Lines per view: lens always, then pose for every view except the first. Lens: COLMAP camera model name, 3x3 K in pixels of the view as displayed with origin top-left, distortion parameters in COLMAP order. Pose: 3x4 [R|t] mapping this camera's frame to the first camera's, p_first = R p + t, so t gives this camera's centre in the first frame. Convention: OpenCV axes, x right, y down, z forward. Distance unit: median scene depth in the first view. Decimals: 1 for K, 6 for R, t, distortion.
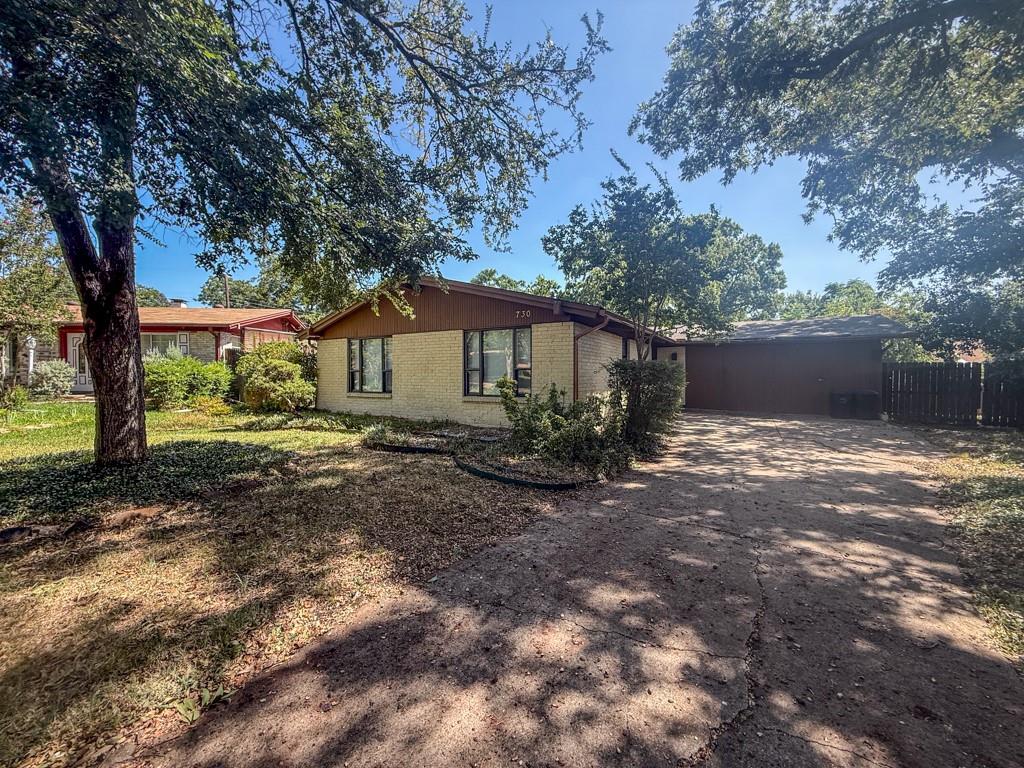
lens RADIAL K [[407.4, 0, 509.9], [0, 407.4, 387.5], [0, 0, 1]] dist [0.002410, -0.001327]
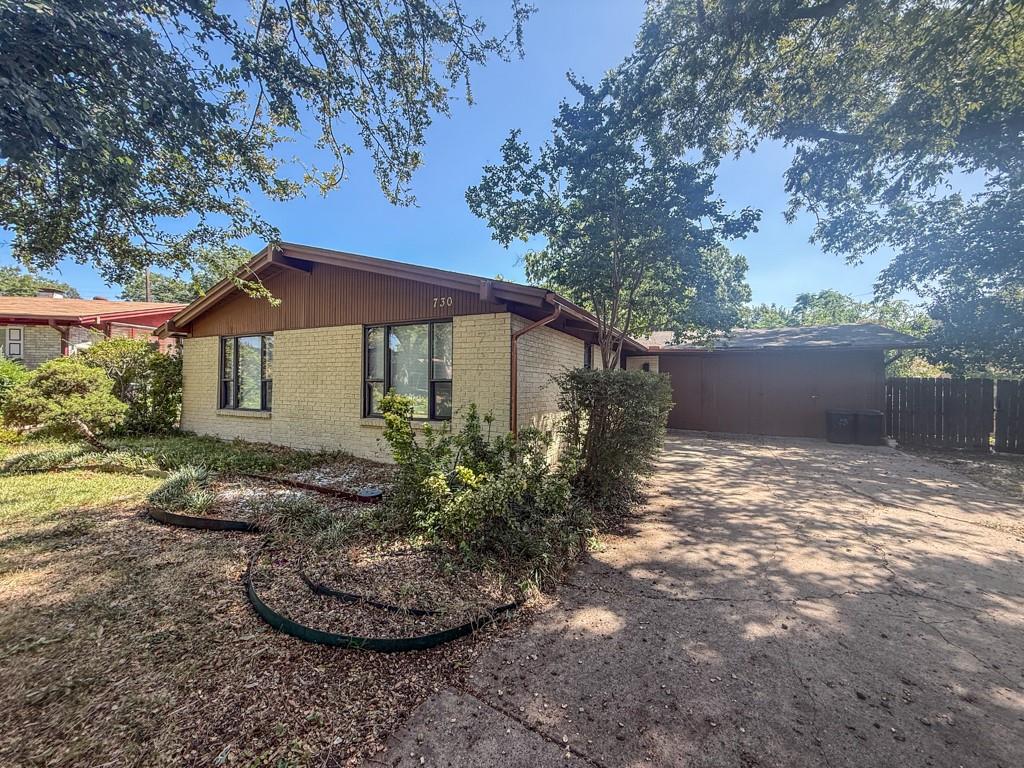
lens RADIAL K [[407.4, 0, 510.0], [0, 407.4, 387.3], [0, 0, 1]] dist [0.002410, -0.001327]
pose [[0.997185, 0.010376, 0.074258, 0.086063], [-0.008533, 0.999649, -0.025101, -0.015738], [-0.074493, 0.024397, 0.996923, 0.264291]]
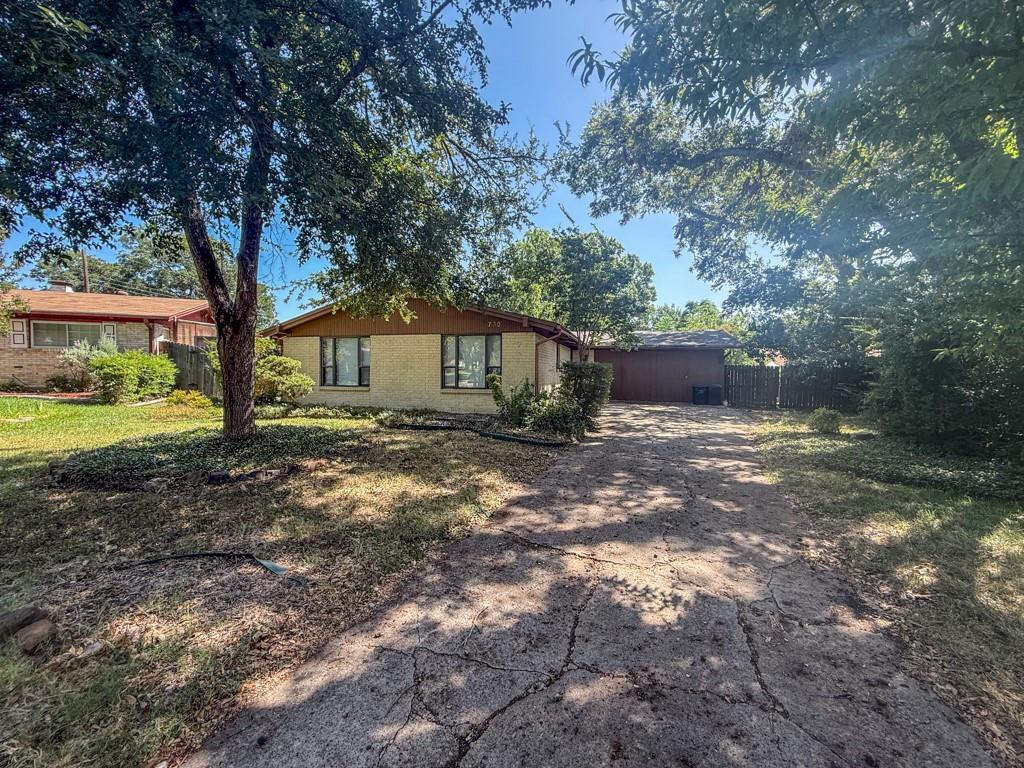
lens RADIAL K [[407.4, 0, 510.7], [0, 407.4, 388.2], [0, 0, 1]] dist [0.002410, -0.001327]
pose [[0.965315, -0.001800, 0.261083, -0.222437], [-0.001144, 0.999937, 0.011124, 0.005897], [-0.261086, -0.011037, 0.965252, -0.224446]]
